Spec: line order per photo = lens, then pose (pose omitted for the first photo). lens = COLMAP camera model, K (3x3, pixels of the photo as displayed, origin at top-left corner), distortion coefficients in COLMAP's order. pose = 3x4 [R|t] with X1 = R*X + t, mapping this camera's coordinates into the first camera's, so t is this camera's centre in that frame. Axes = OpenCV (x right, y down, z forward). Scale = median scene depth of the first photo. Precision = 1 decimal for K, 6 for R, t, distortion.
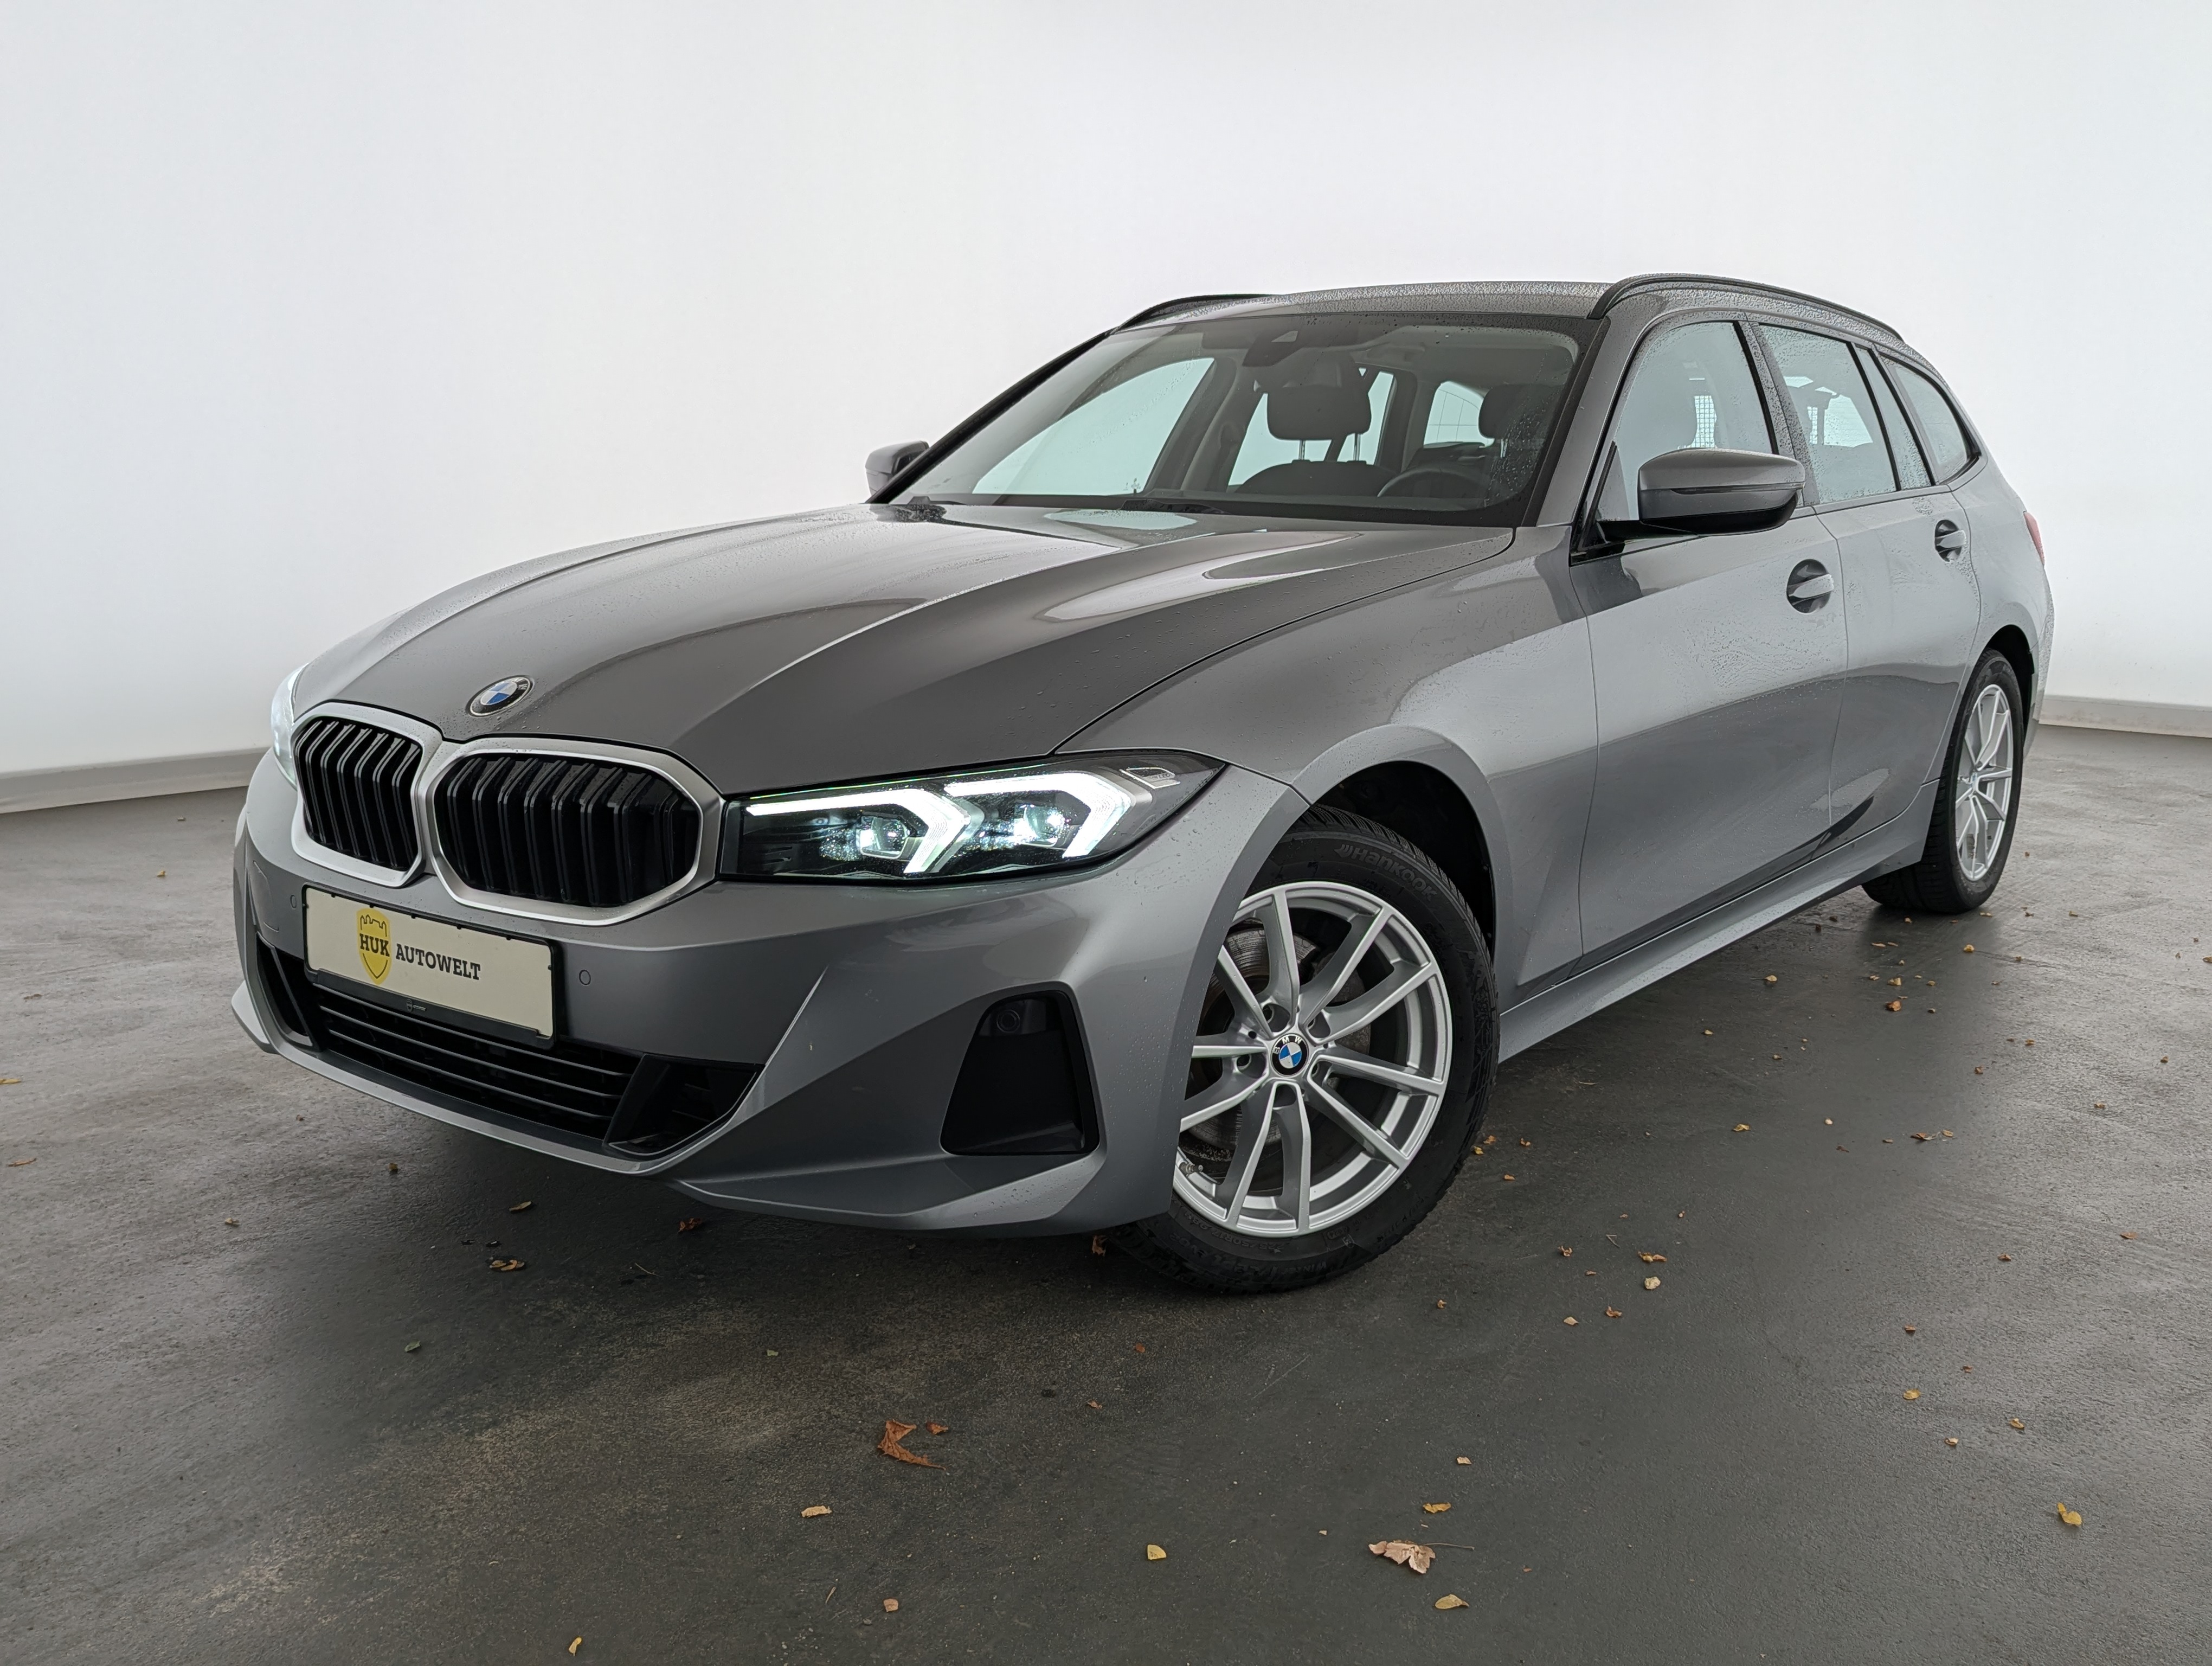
lens RADIAL K [[2073.9, 0, 1118.9], [0, 2073.9, 832.1], [0, 0, 1]] dist [0.017194, 0.000000]
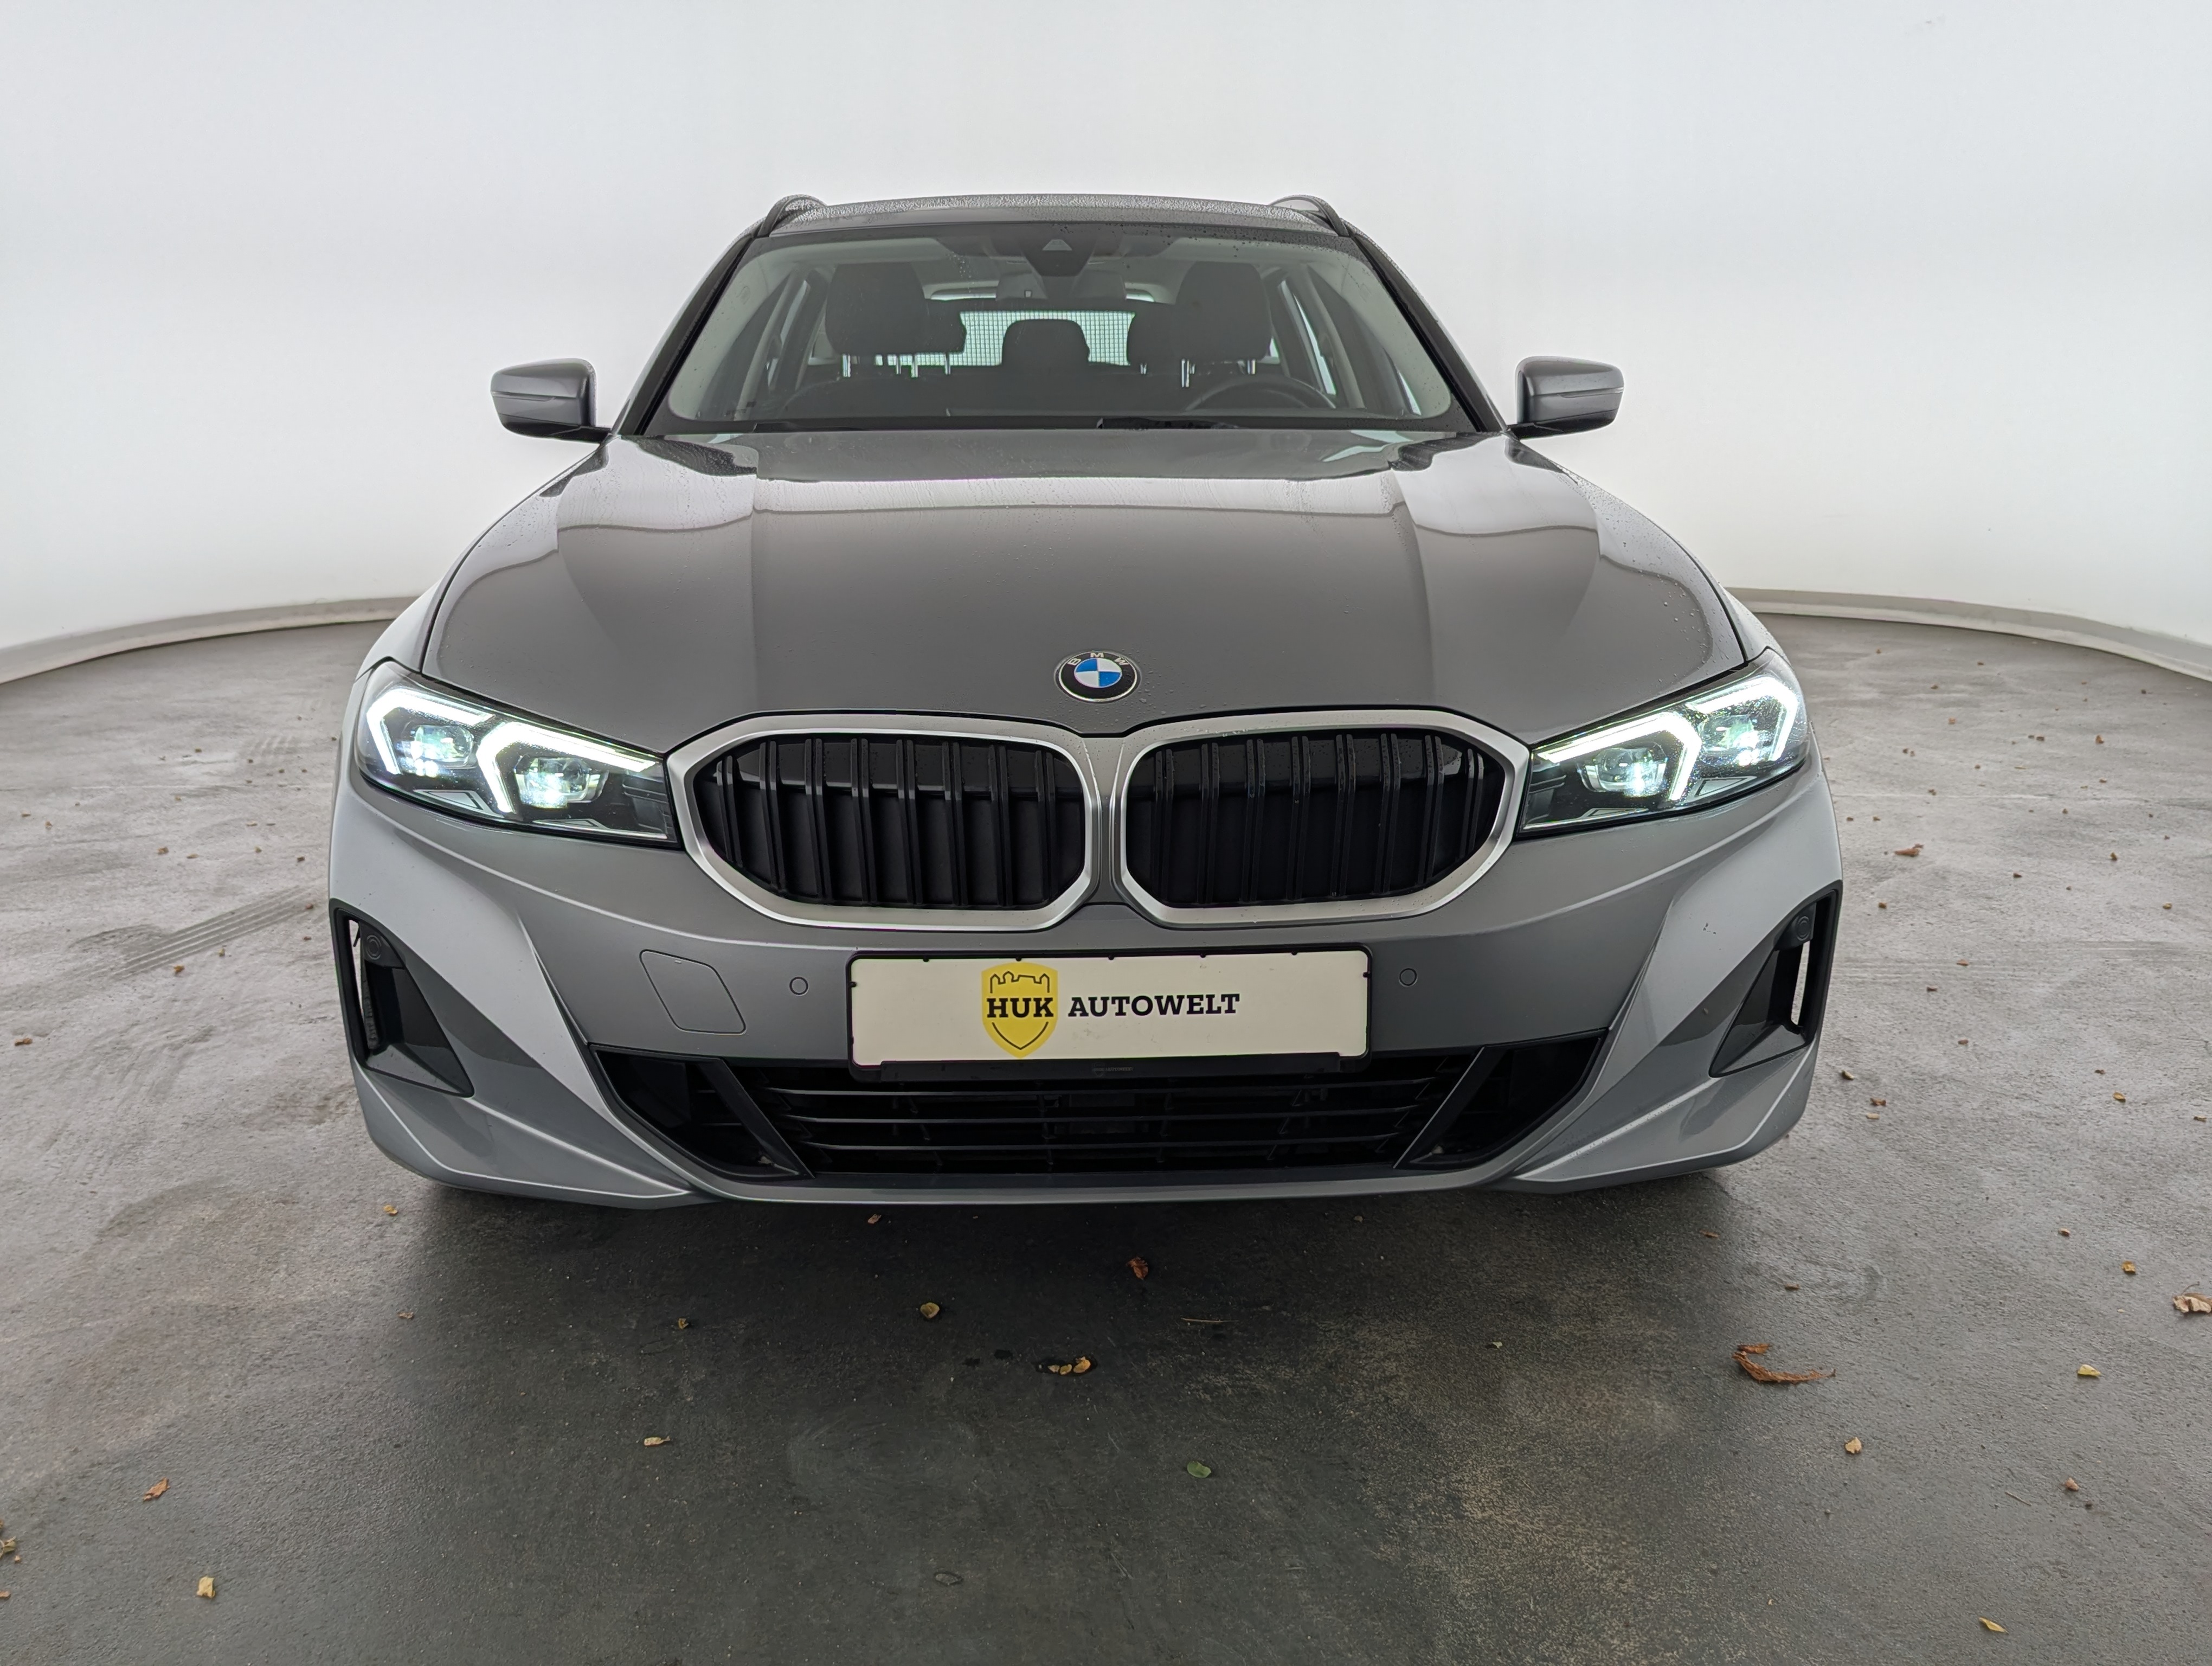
lens RADIAL K [[2073.9, 0, 1106.1], [0, 2073.9, 817.5], [0, 0, 1]] dist [0.017194, 0.000000]
pose [[0.781633, -0.149283, 0.605610, -0.805792], [0.133306, 0.988484, 0.071610, -0.069167], [-0.609326, 0.024759, 0.792533, 0.362015]]
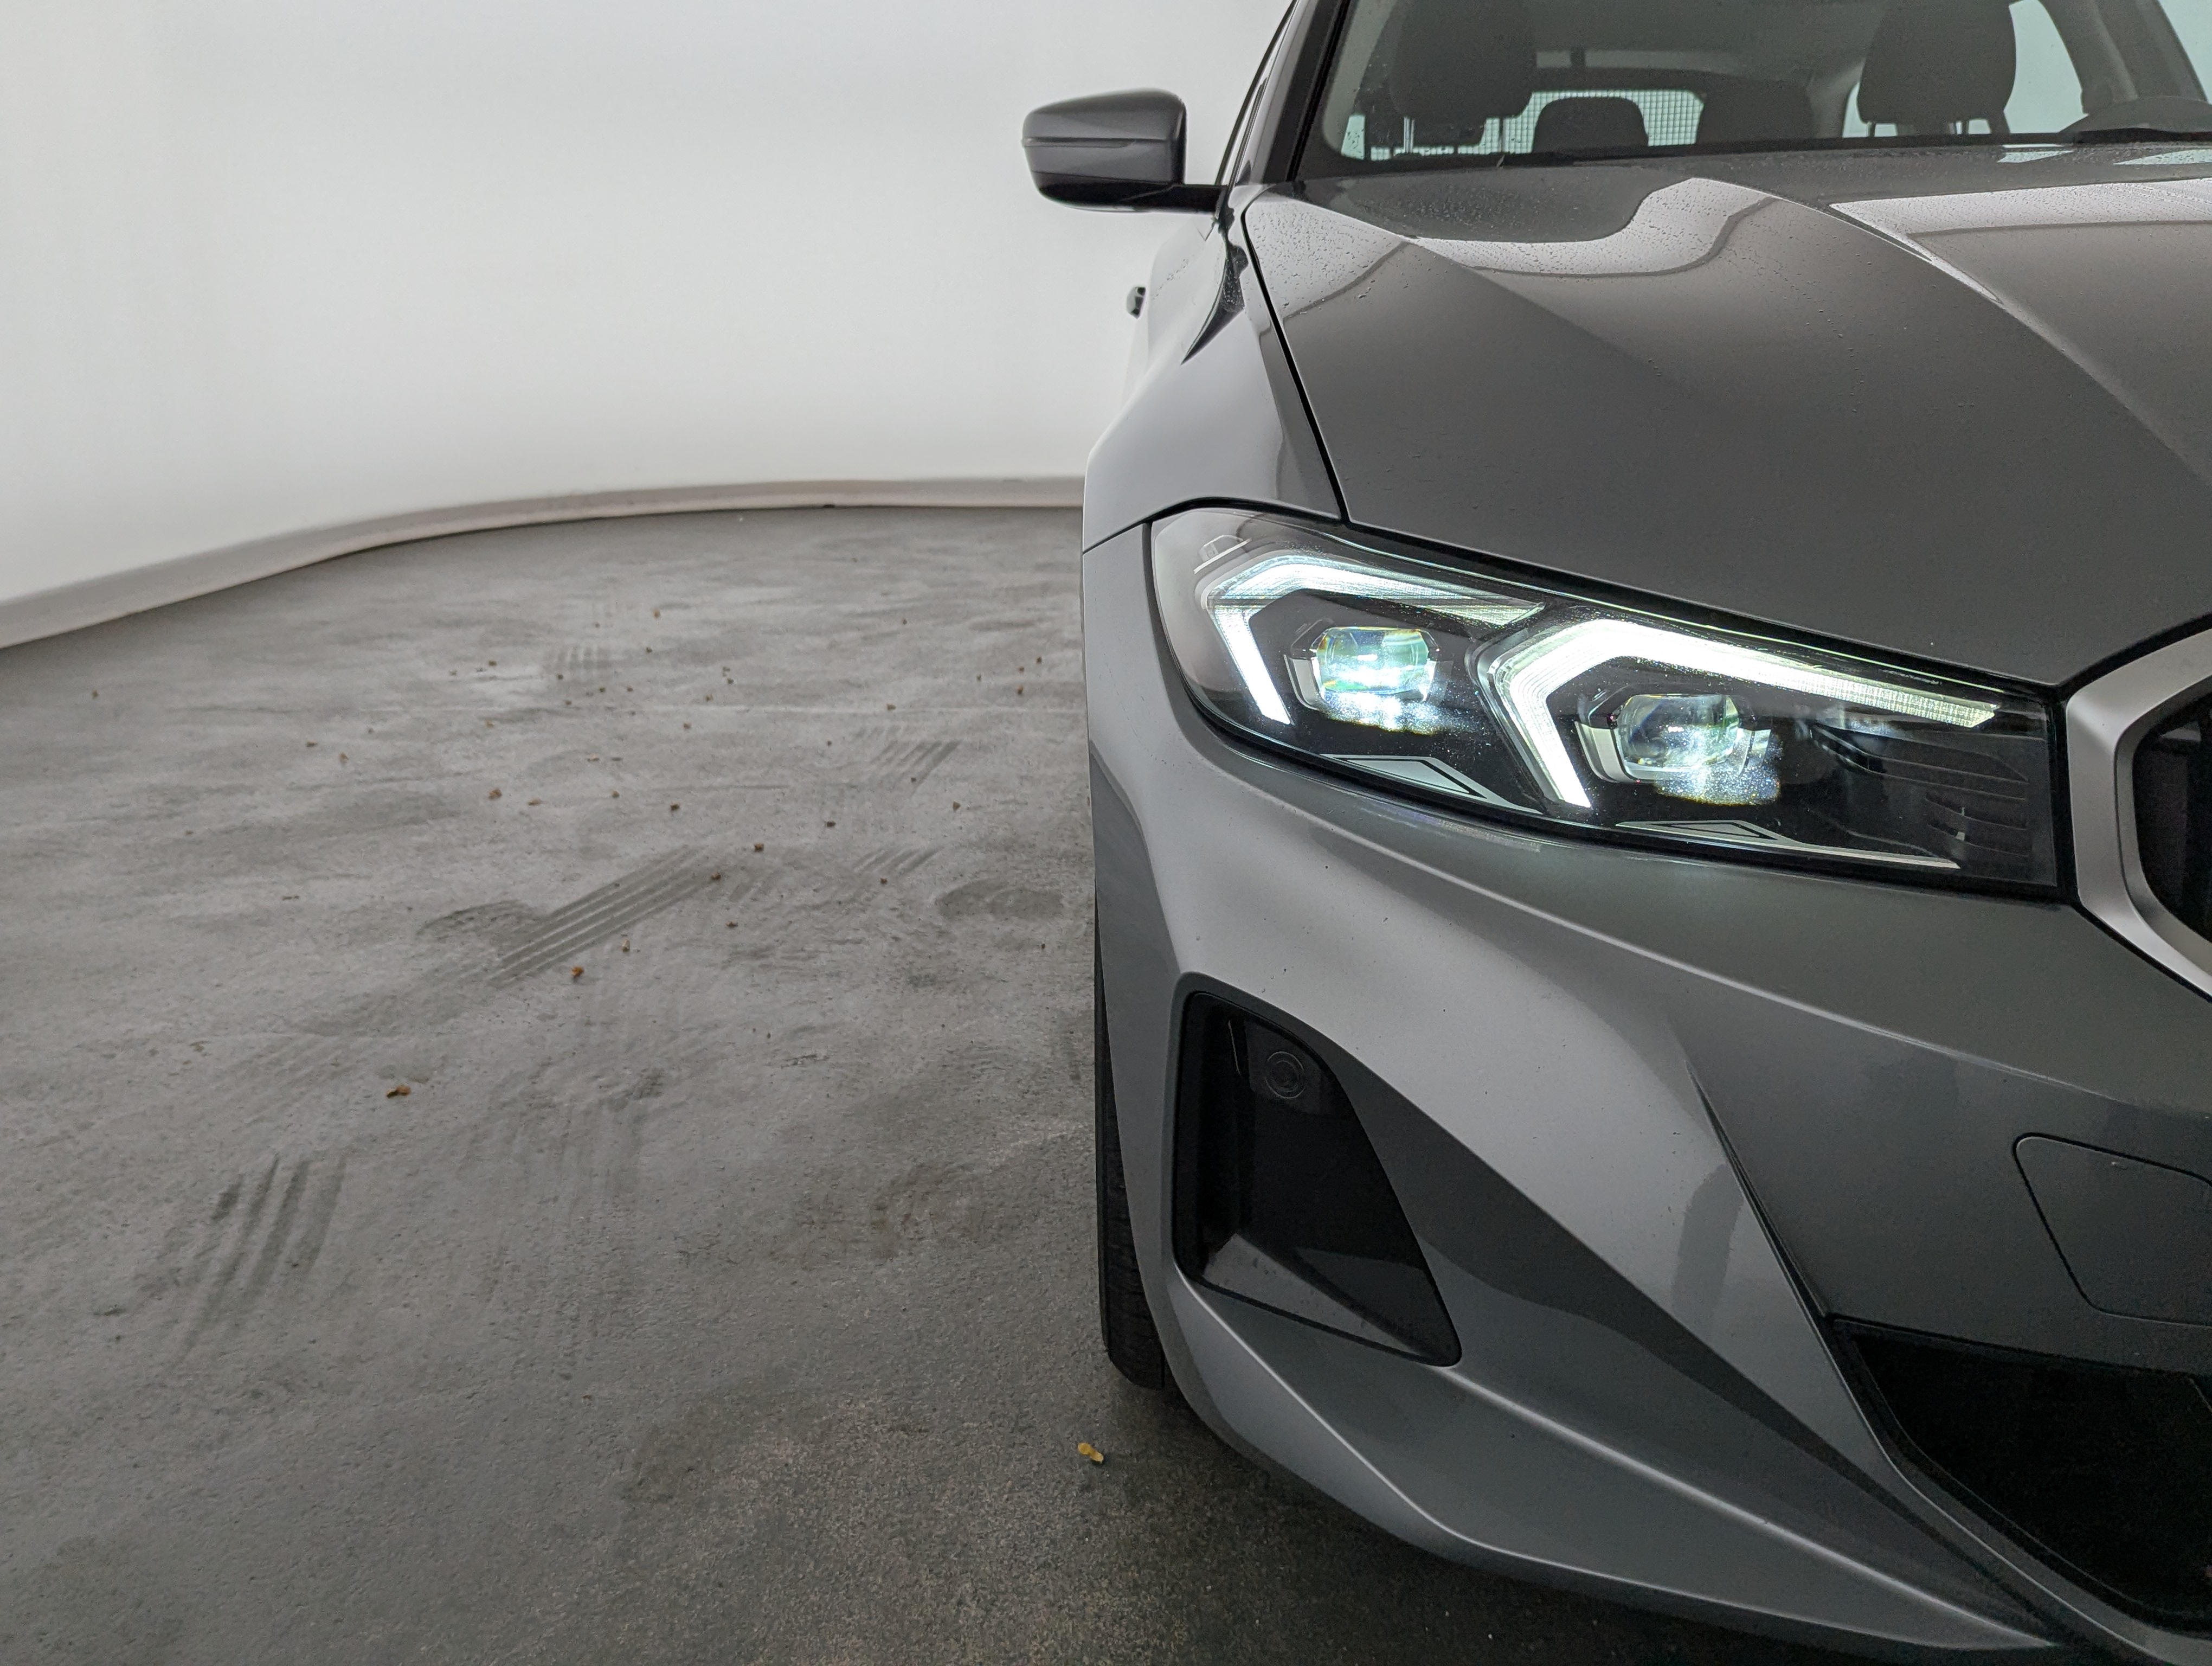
lens RADIAL K [[2073.9, 0, 1106.8], [0, 2073.9, 846.6], [0, 0, 1]] dist [0.017194, 0.000000]
pose [[0.821854, -0.174193, 0.542414, -0.782424], [0.131113, 0.984383, 0.117469, -0.095822], [-0.554405, -0.025425, 0.831858, 0.902277]]
